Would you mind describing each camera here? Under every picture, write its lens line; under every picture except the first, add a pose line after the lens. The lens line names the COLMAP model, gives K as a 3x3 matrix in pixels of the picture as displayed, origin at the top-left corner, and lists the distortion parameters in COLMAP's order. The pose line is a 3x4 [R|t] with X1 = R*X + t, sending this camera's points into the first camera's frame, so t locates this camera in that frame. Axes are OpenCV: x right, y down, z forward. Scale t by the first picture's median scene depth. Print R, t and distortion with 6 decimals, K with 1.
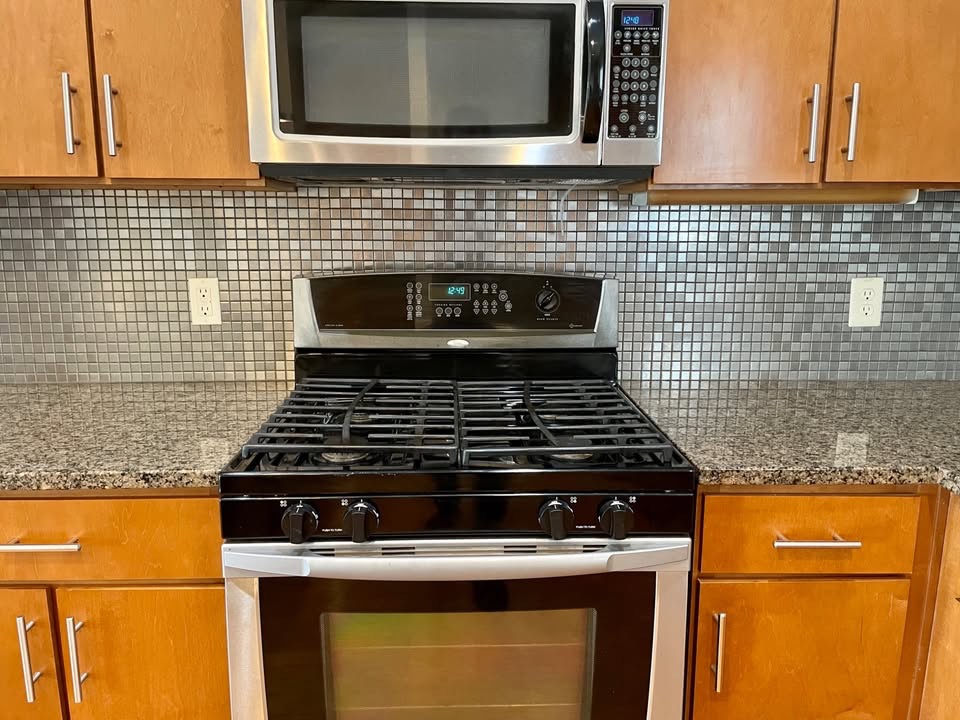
lens RADIAL K [[730.6, 0, 483.2], [0, 730.6, 345.8], [0, 0, 1]] dist [0.095358, -0.134025]
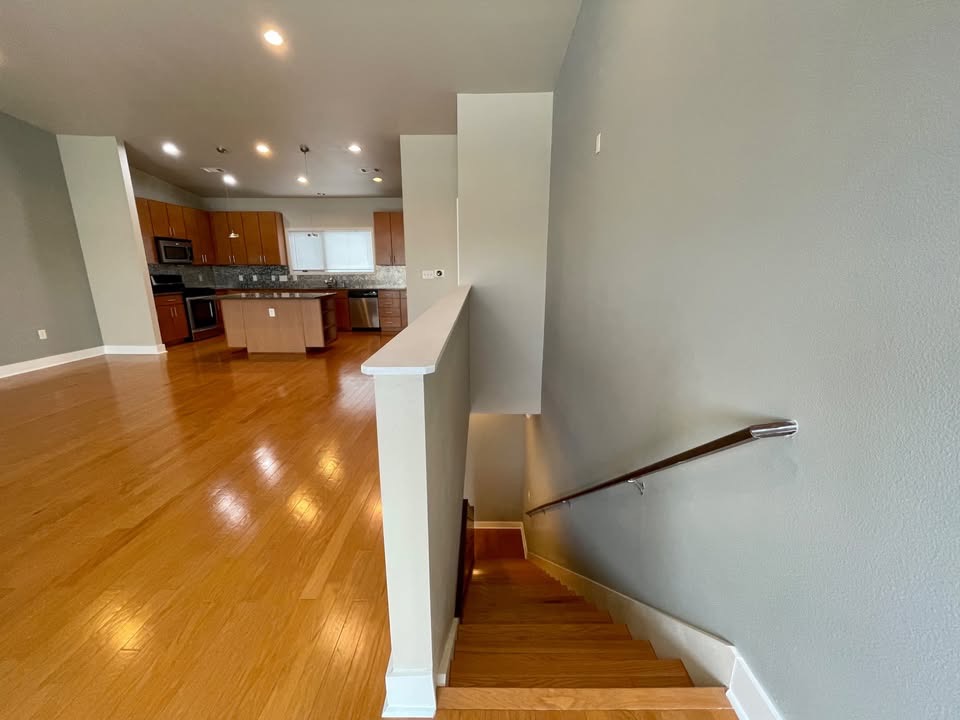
lens RADIAL K [[385.9, 0, 481.3], [0, 385.9, 358.5], [0, 0, 1]] dist [-0.003427, -0.000388]
pose [[0.029300, -0.232236, 0.972218, -4.001739], [0.175564, 0.958711, 0.223718, 0.415026], [-0.984032, 0.164131, 0.068863, -2.384486]]
